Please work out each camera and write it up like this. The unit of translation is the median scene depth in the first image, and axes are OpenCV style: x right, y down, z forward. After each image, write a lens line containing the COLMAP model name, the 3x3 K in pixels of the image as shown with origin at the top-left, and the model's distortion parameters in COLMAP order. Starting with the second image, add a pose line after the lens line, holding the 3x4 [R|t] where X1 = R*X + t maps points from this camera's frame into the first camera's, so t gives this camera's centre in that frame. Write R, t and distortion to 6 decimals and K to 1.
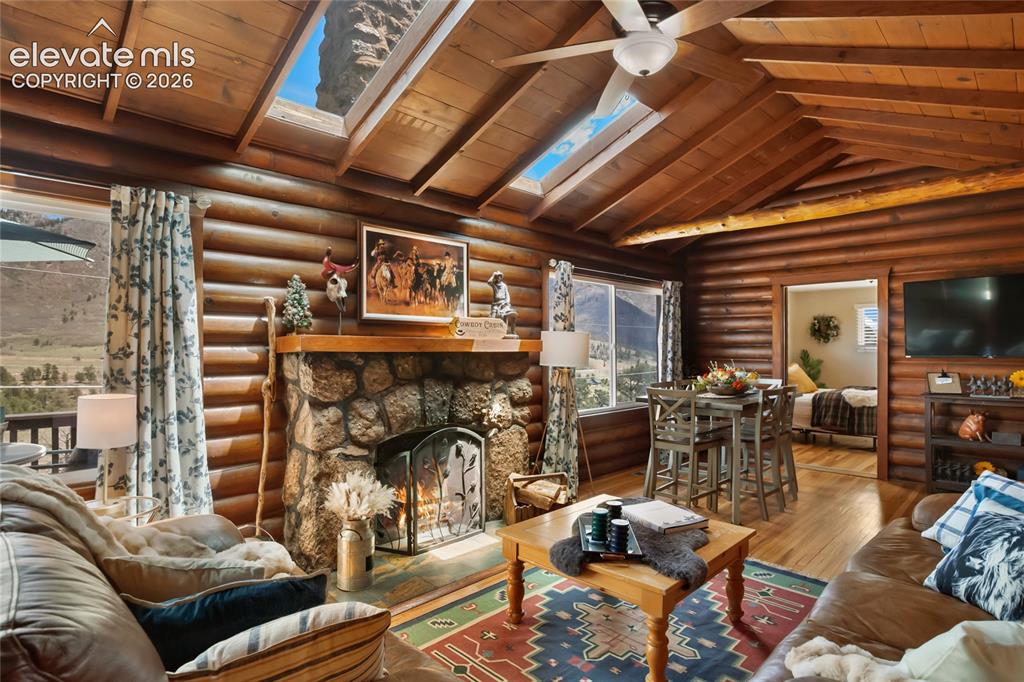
lens RADIAL K [[553.9, 0, 511.2], [0, 553.9, 346.0], [0, 0, 1]] dist [-0.047672, 0.027354]
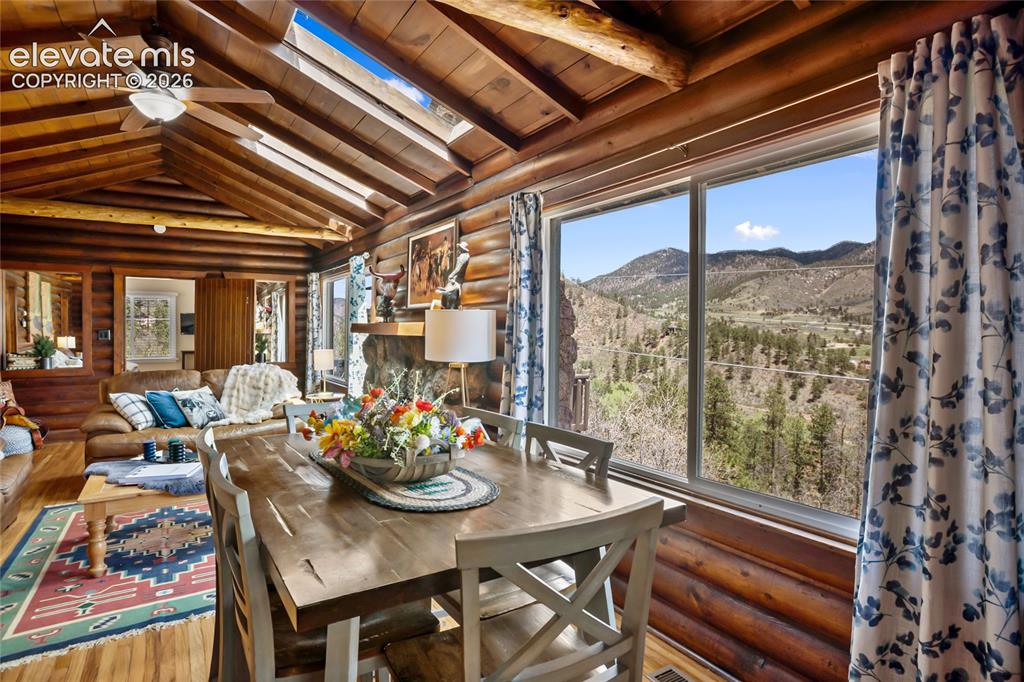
lens RADIAL K [[553.9, 0, 519.0], [0, 553.9, 334.3], [0, 0, 1]] dist [-0.047672, 0.027354]
pose [[-0.229246, 0.006349, -0.973348, 0.897375], [-0.002628, 0.999971, 0.007142, 0.001006], [0.973365, 0.004195, -0.229223, 1.459042]]
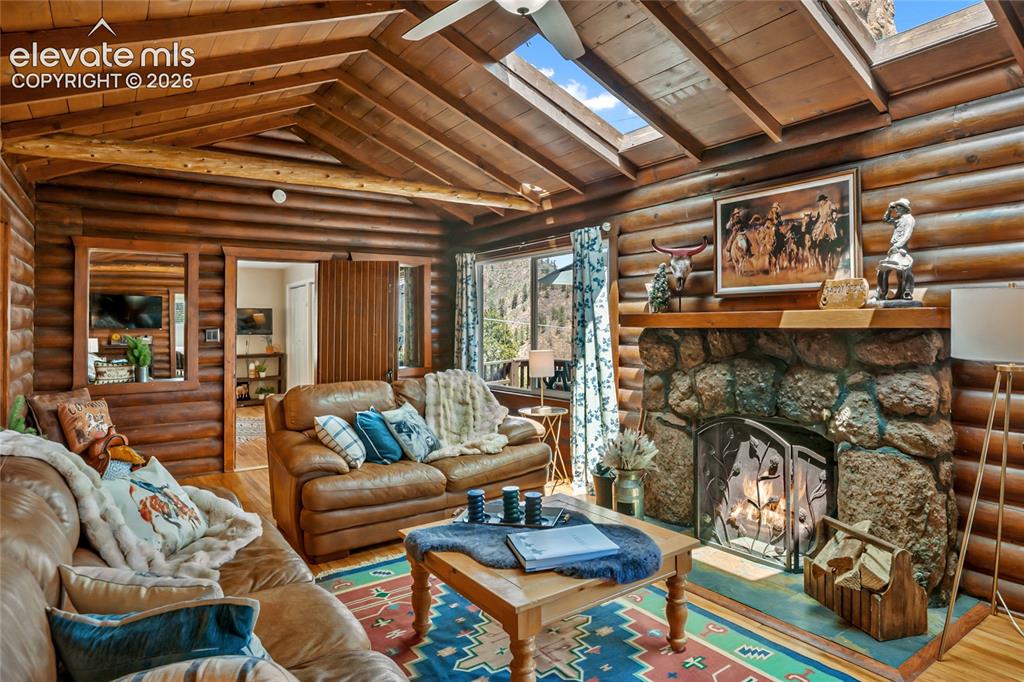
lens RADIAL K [[602.5, 0, 529.0], [0, 602.5, 308.0], [0, 0, 1]] dist [-0.034970, 0.005909]
pose [[-0.175511, -0.026201, -0.984129, 0.802566], [0.011150, 0.999529, -0.028599, 0.002343], [0.984414, -0.015993, -0.175136, 0.798529]]
